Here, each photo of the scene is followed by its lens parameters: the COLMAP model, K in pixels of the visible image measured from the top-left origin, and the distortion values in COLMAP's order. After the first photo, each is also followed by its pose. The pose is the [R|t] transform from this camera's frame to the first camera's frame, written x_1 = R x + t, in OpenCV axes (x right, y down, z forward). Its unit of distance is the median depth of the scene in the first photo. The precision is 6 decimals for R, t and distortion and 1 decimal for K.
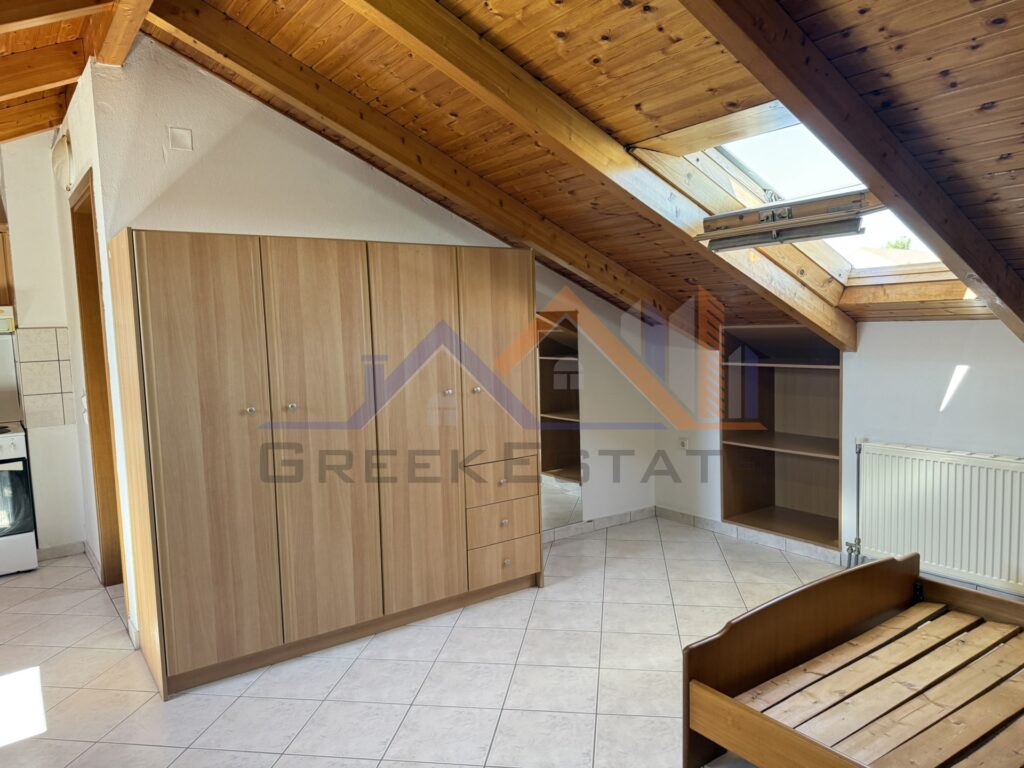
lens RADIAL K [[720.0, 0, 513.4], [0, 720.0, 391.0], [0, 0, 1]] dist [0.062839, -0.065857]
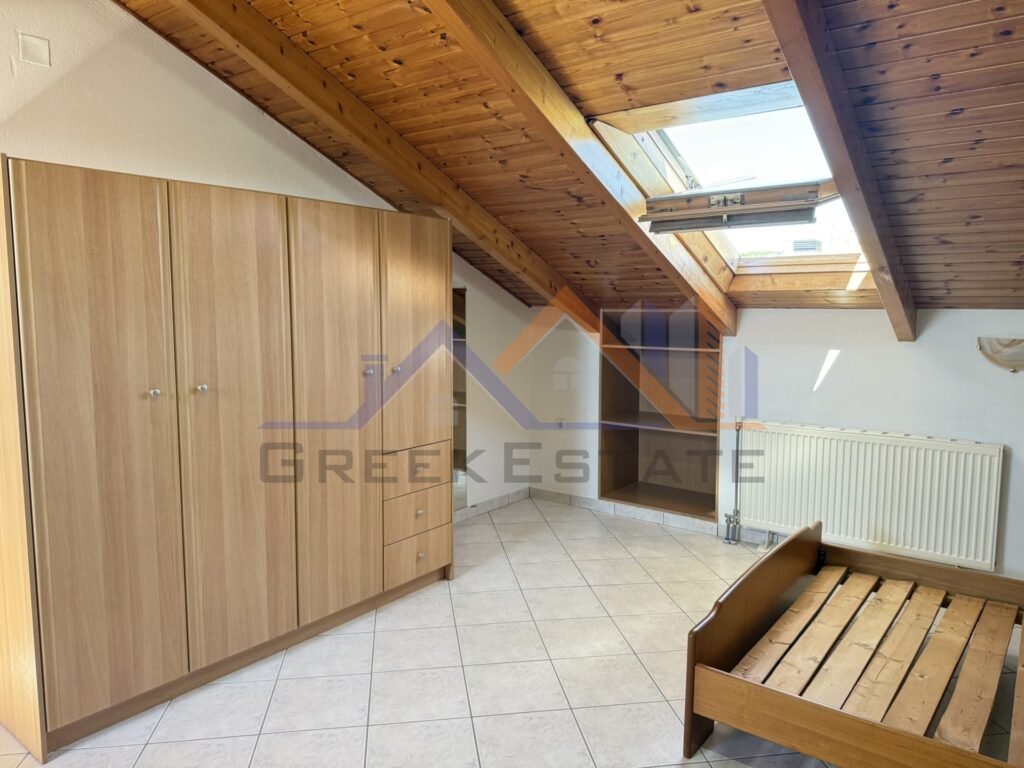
lens RADIAL K [[720.0, 0, 504.2], [0, 720.0, 379.4], [0, 0, 1]] dist [0.062839, -0.065857]
pose [[0.956482, 0.001127, 0.291789, -0.214080], [-0.003888, 0.999953, 0.008884, 0.002269], [-0.291766, -0.009632, 0.956441, 0.098700]]
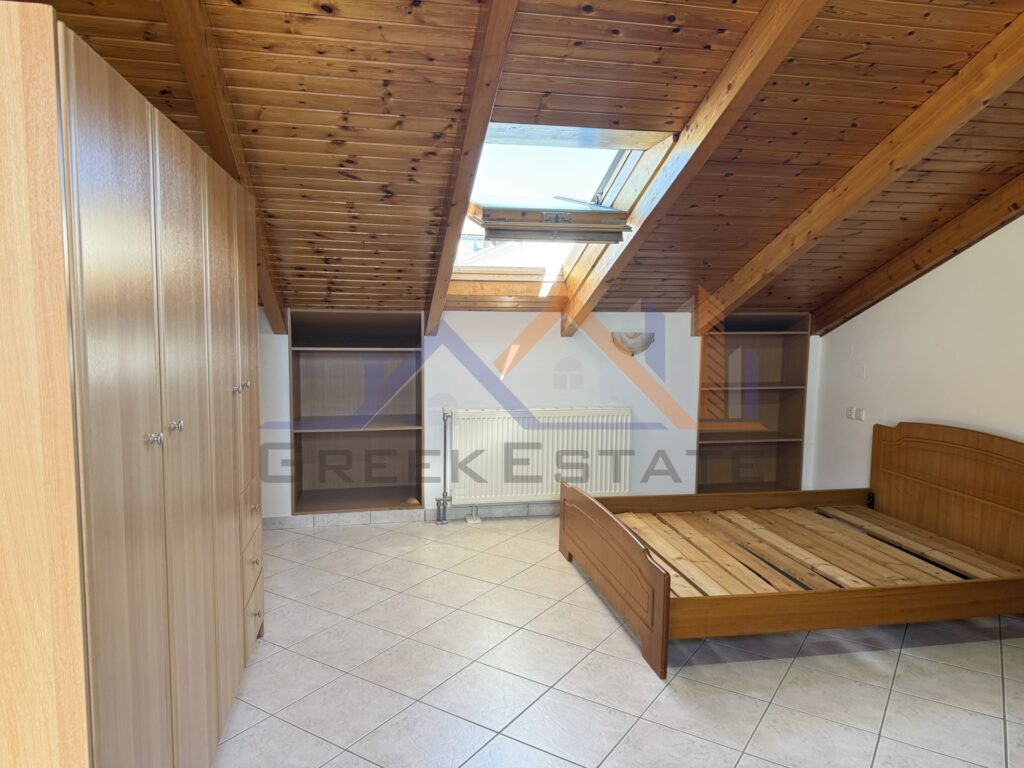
lens RADIAL K [[720.0, 0, 503.1], [0, 720.0, 392.6], [0, 0, 1]] dist [0.062839, -0.065857]
pose [[0.410687, -0.072189, 0.908914, -0.694478], [0.059231, 0.996867, 0.052411, -0.020939], [-0.909851, 0.032312, 0.413676, 0.538447]]
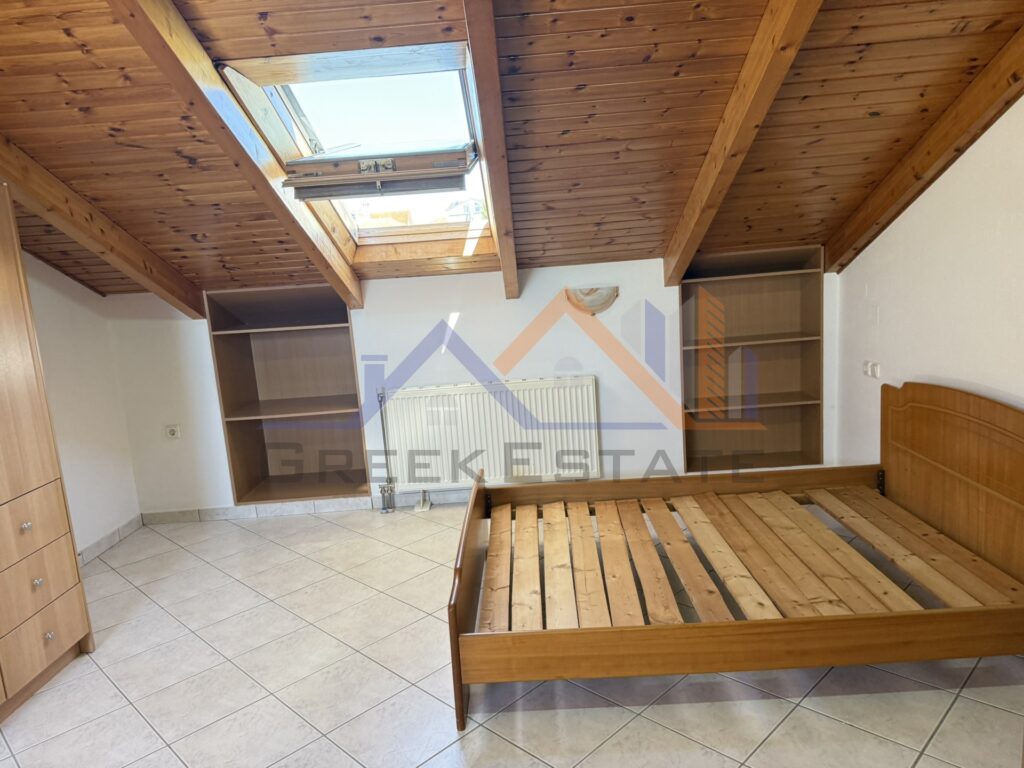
lens RADIAL K [[720.0, 0, 515.0], [0, 720.0, 387.6], [0, 0, 1]] dist [0.062839, -0.065857]
pose [[0.590333, -0.149831, 0.793131, -0.321365], [0.126873, 0.987630, 0.092142, -0.010286], [-0.797126, 0.046233, 0.602040, 0.245424]]
